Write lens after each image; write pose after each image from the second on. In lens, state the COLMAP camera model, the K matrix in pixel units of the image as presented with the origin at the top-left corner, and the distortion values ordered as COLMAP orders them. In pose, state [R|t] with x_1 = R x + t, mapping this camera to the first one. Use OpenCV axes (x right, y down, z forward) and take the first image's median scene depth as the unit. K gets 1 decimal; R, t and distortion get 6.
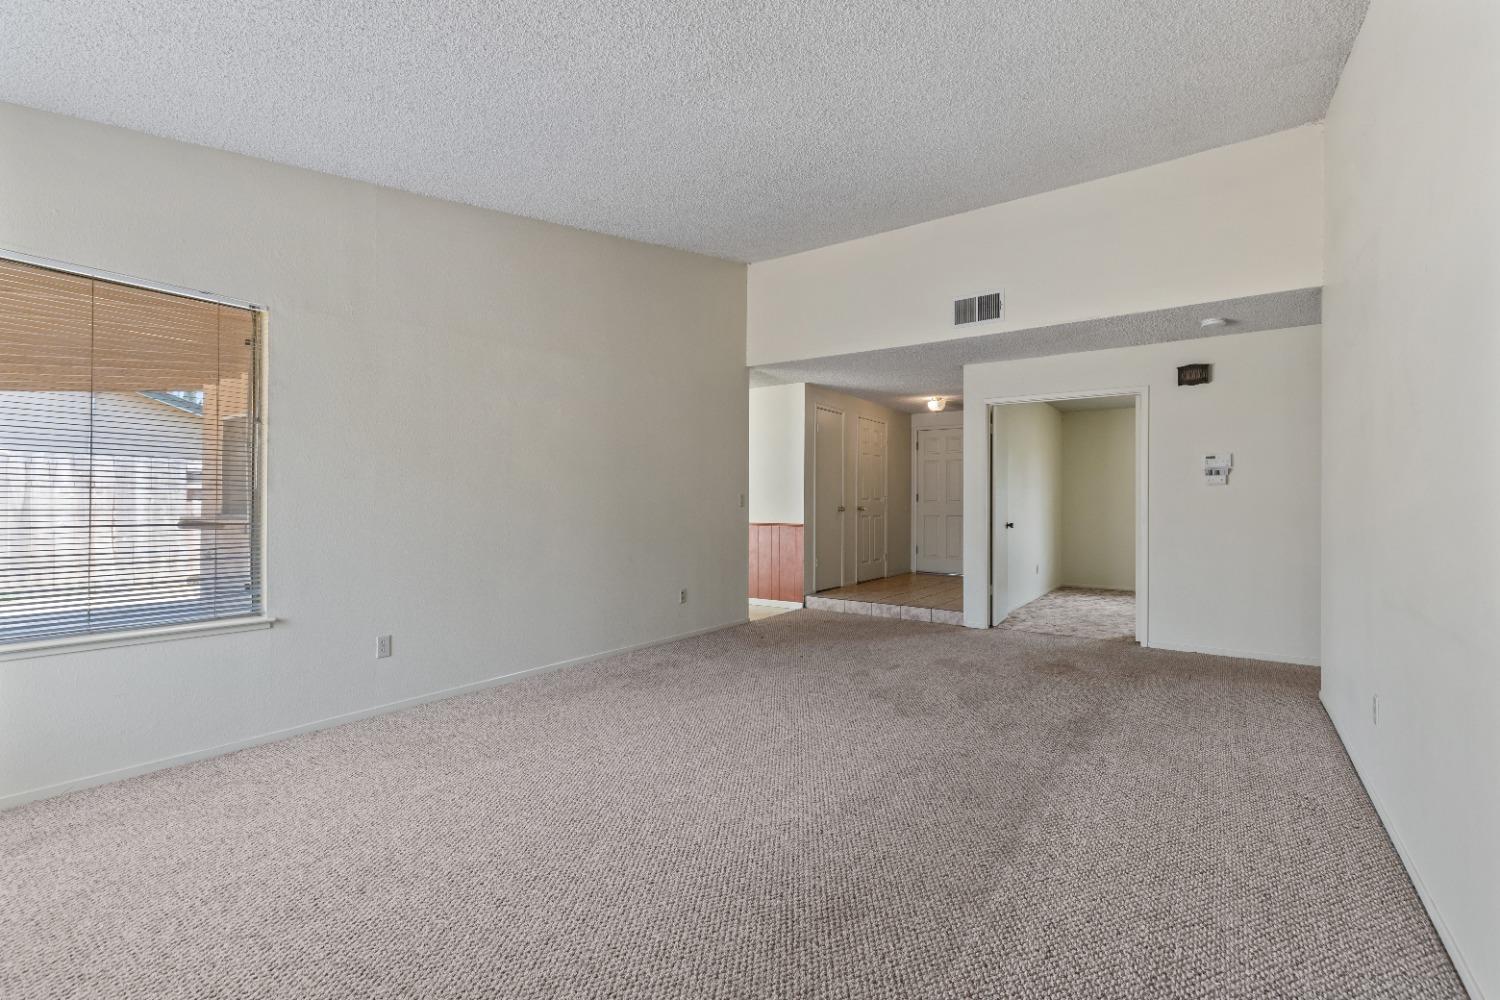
lens RADIAL K [[679.0, 0, 758.3], [0, 679.0, 503.5], [0, 0, 1]] dist [0.004289, 0.000160]
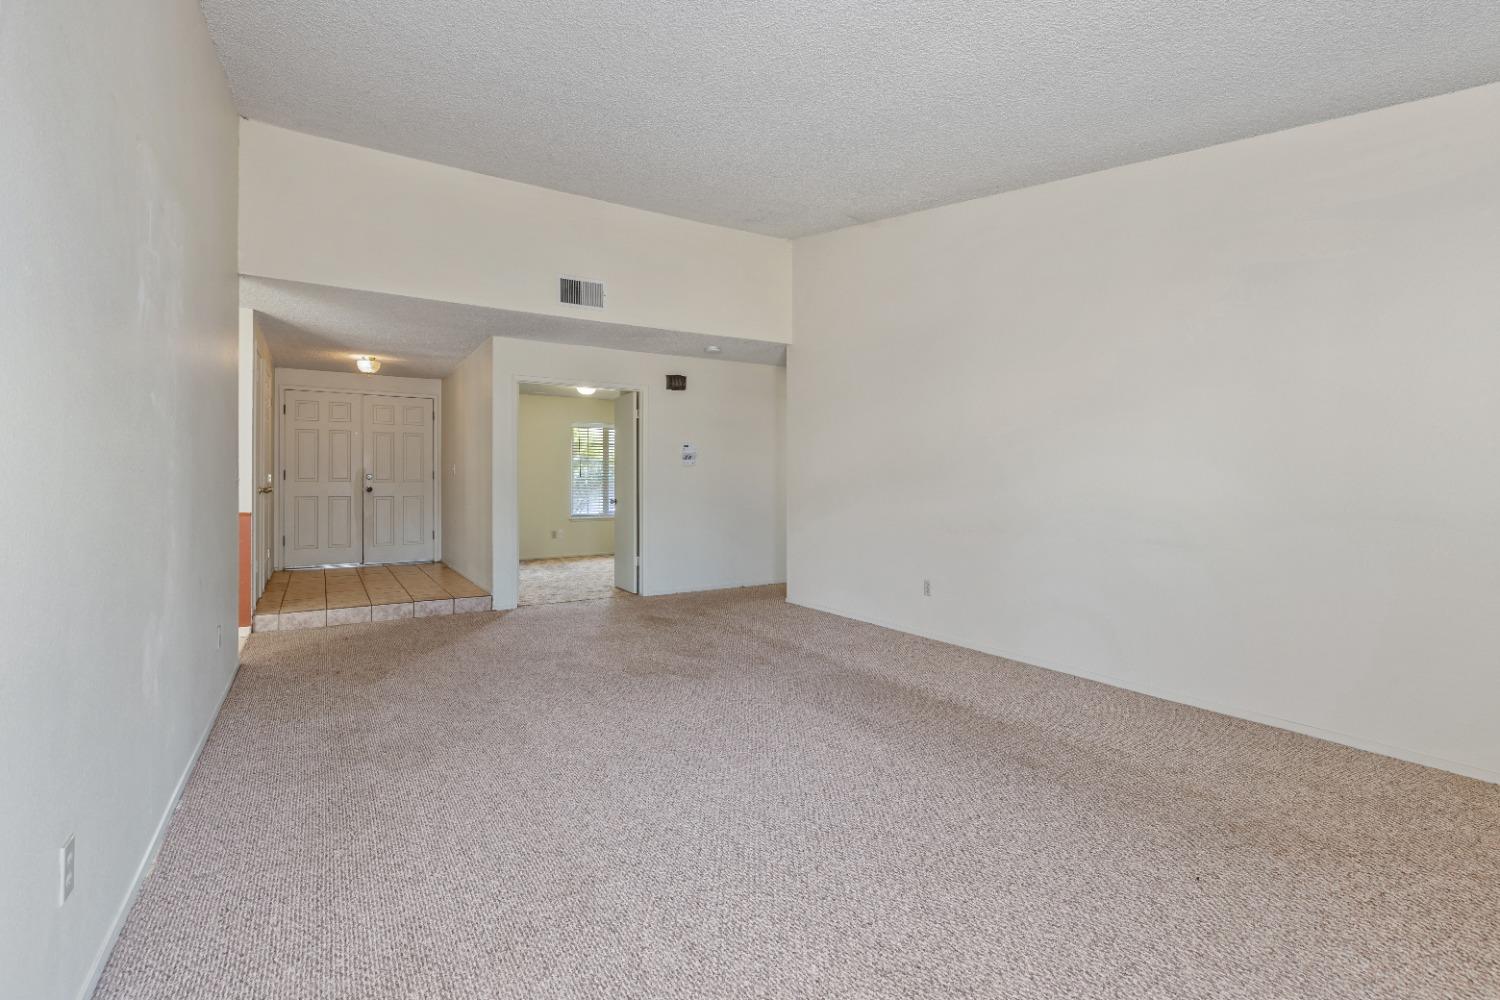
lens RADIAL K [[679.0, 0, 758.5], [0, 679.0, 484.7], [0, 0, 1]] dist [0.004289, 0.000160]
pose [[0.382094, -0.010554, 0.924063, -0.514383], [0.005354, 0.999943, 0.009207, -0.002606], [-0.924108, 0.001430, 0.382129, 0.345610]]
